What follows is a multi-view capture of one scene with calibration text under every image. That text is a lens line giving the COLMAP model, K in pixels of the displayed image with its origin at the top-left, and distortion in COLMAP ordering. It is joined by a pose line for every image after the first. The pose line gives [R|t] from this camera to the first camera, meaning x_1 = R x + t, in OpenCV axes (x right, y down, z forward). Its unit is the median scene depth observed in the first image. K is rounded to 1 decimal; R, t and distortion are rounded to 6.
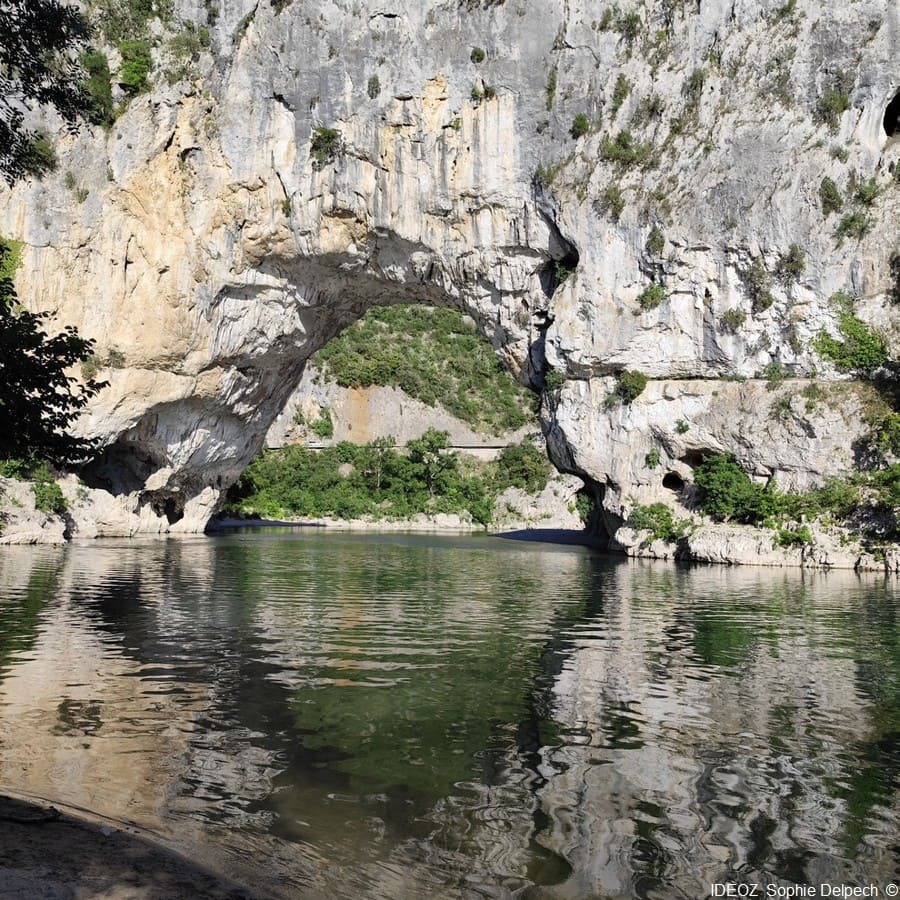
lens RADIAL K [[840.7, 0, 455.0], [0, 840.7, 461.4], [0, 0, 1]] dist [0.042956, -0.029121]
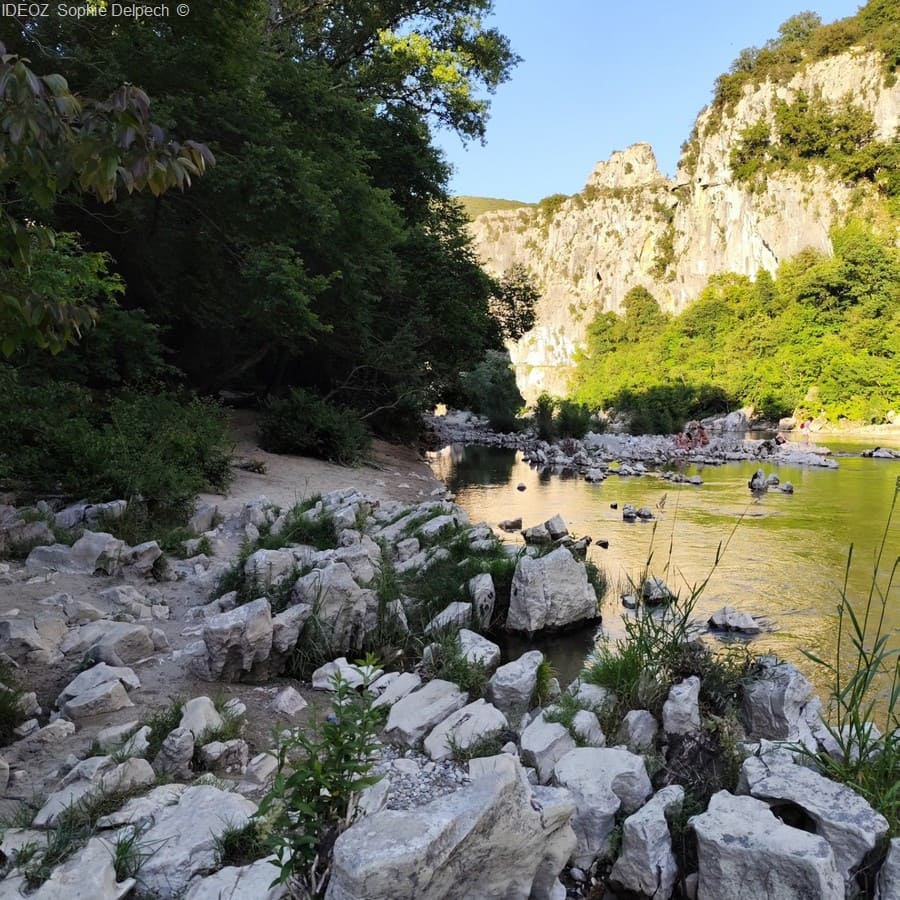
lens RADIAL K [[850.7, 0, 448.7], [0, 850.7, 445.4], [0, 0, 1]] dist [0.080244, -0.095278]
pose [[0.870381, -0.005809, -0.492344, 1.394126], [0.059991, 0.993732, 0.094330, -0.114194], [0.488710, -0.111639, 0.865274, -1.788634]]
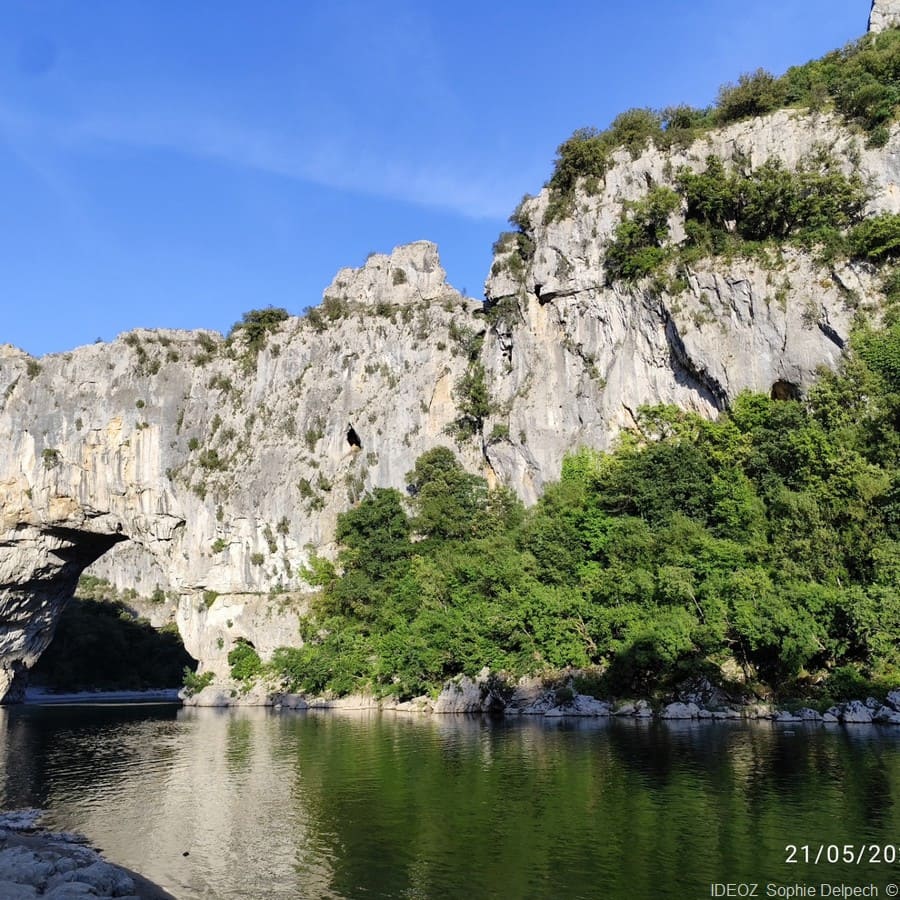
lens RADIAL K [[850.7, 0, 448.7], [0, 850.7, 445.4], [0, 0, 1]] dist [0.080244, -0.095278]
pose [[0.998701, -0.050104, -0.009299, 0.657676], [0.047359, 0.979927, -0.193650, -0.033311], [0.018815, 0.192958, 0.981027, -0.665778]]
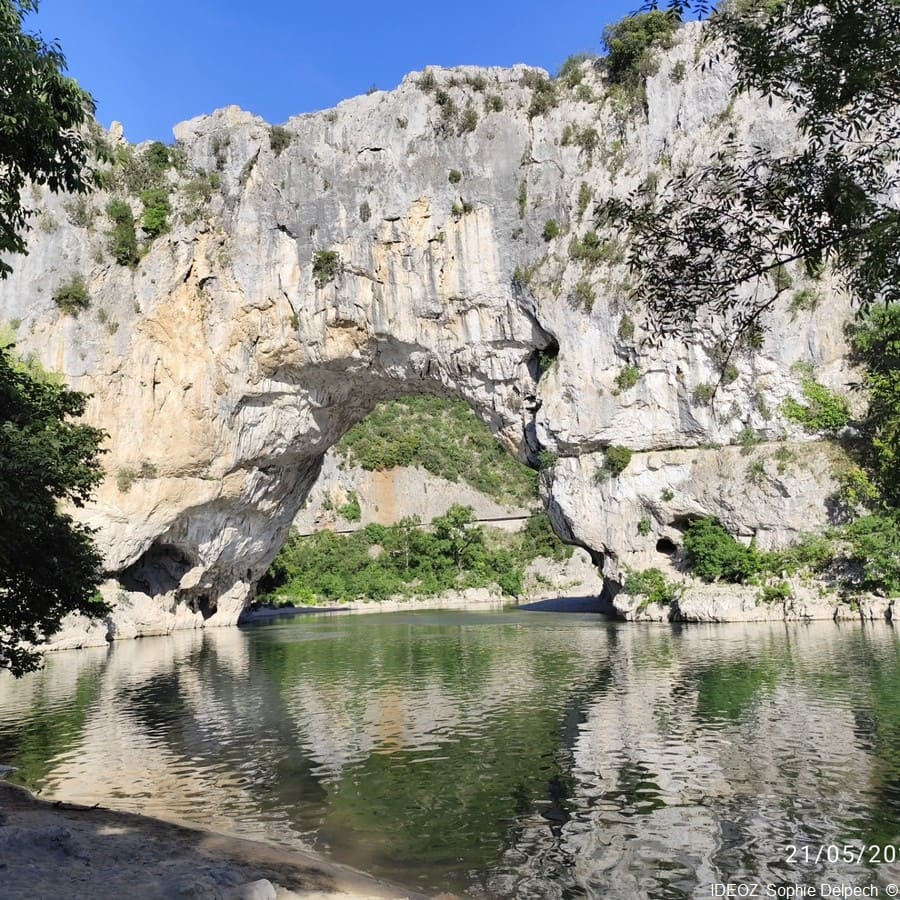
lens RADIAL K [[850.7, 0, 448.7], [0, 850.7, 445.4], [0, 0, 1]] dist [0.080244, -0.095278]
pose [[0.995789, -0.079781, -0.045153, 0.041318], [0.074774, 0.991824, -0.103414, -0.010225], [0.053034, 0.099602, 0.993613, -0.089687]]
